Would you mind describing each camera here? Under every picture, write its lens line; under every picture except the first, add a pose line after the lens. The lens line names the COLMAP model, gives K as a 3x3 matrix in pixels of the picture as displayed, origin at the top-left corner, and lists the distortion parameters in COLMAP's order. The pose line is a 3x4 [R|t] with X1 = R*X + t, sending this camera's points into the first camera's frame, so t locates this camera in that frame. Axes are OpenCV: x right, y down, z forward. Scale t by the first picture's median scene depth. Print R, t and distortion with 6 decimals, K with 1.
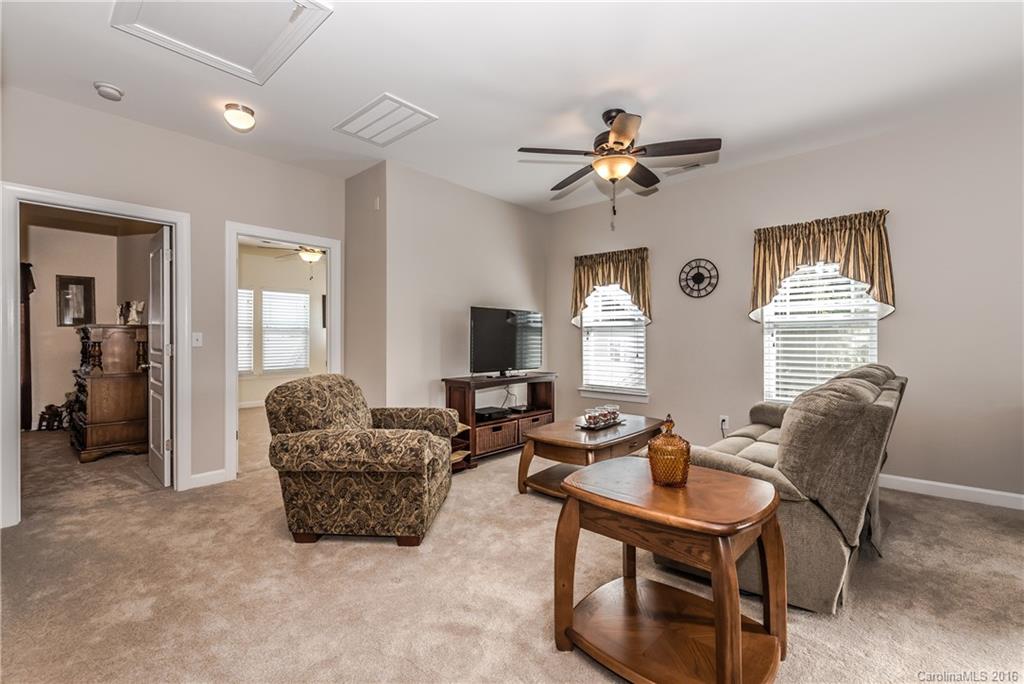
lens RADIAL K [[447.3, 0, 514.2], [0, 447.3, 341.1], [0, 0, 1]] dist [0.001886, 0.000202]
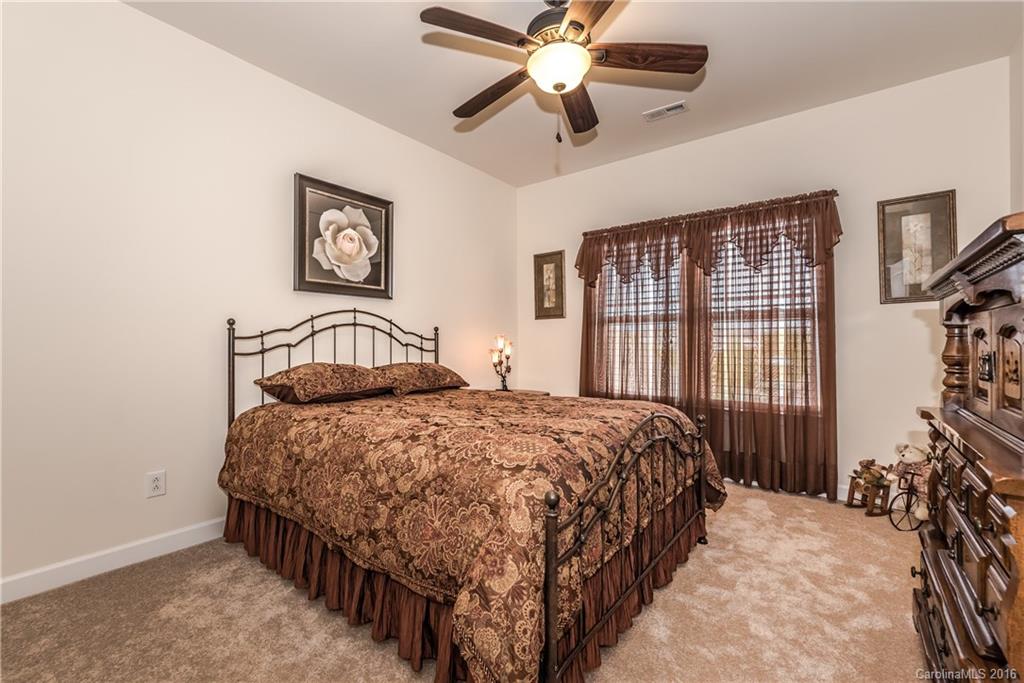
lens RADIAL K [[447.2, 0, 515.1], [0, 447.2, 340.0], [0, 0, 1]] dist [-0.018248, -0.000241]
pose [[0.083502, -0.010199, -0.996455, -0.286229], [-0.001040, 0.999946, -0.010322, 0.006719], [0.996507, 0.001899, 0.083487, 0.281328]]
